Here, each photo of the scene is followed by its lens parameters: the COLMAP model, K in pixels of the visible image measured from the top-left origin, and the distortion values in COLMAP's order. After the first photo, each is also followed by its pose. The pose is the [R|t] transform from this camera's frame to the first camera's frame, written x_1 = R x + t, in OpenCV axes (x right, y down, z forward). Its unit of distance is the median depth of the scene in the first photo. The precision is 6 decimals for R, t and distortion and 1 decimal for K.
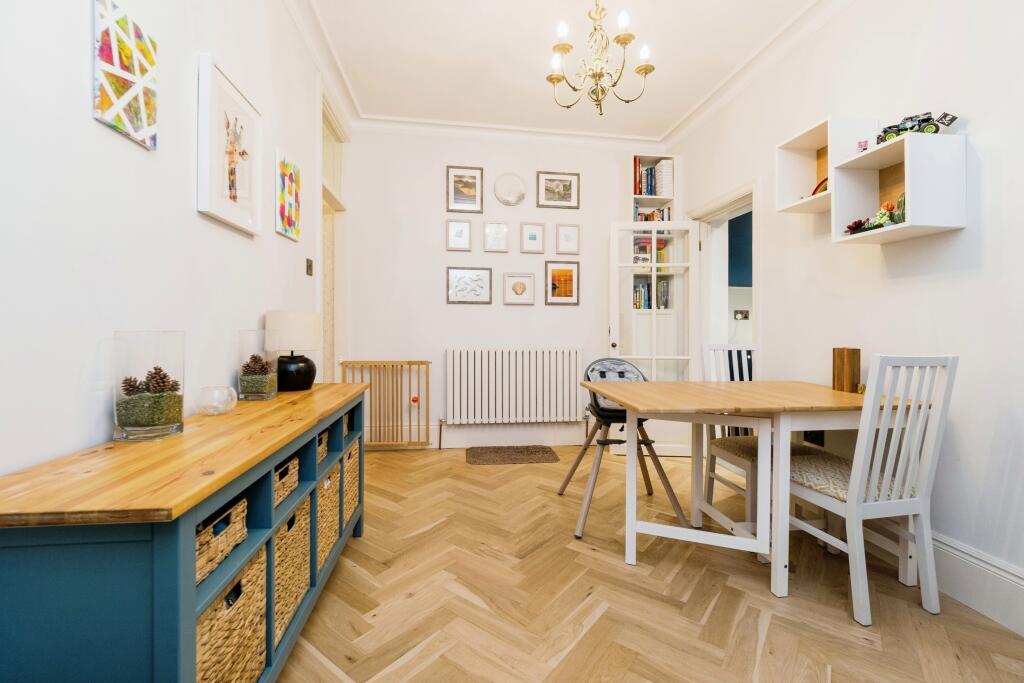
lens RADIAL K [[439.4, 0, 514.6], [0, 439.4, 325.9], [0, 0, 1]] dist [0.000215, -0.002507]
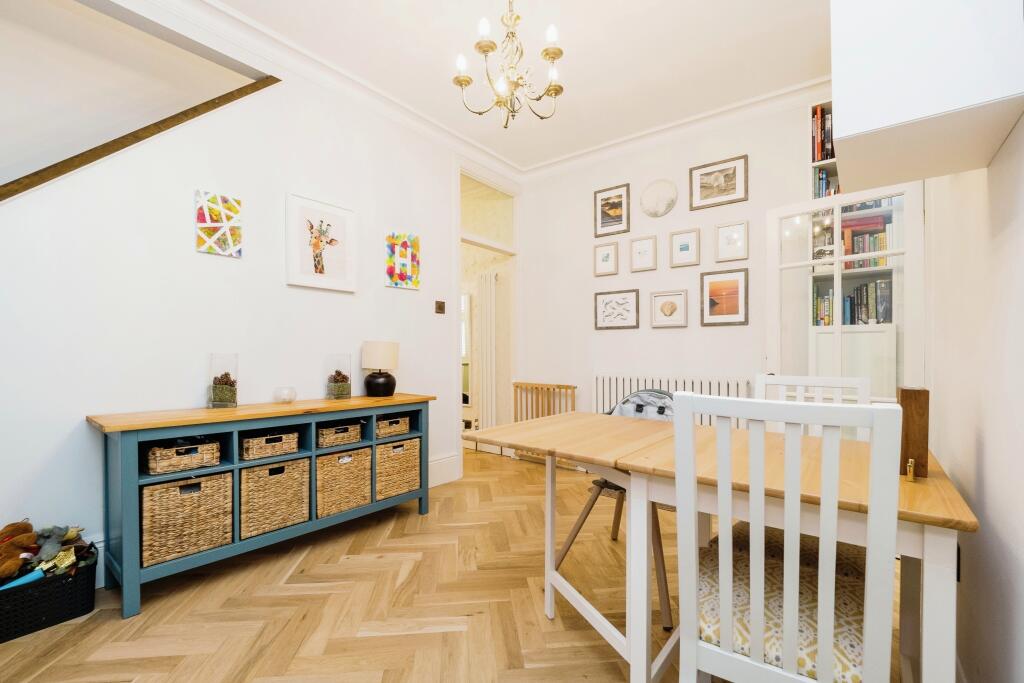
lens RADIAL K [[439.4, 0, 517.8], [0, 439.4, 358.6], [0, 0, 1]] dist [0.000215, -0.002507]
pose [[0.694744, 0.004672, -0.719242, 0.444882], [0.001968, 0.999963, 0.008397, 0.006251], [0.719255, -0.007249, 0.694709, 0.177183]]
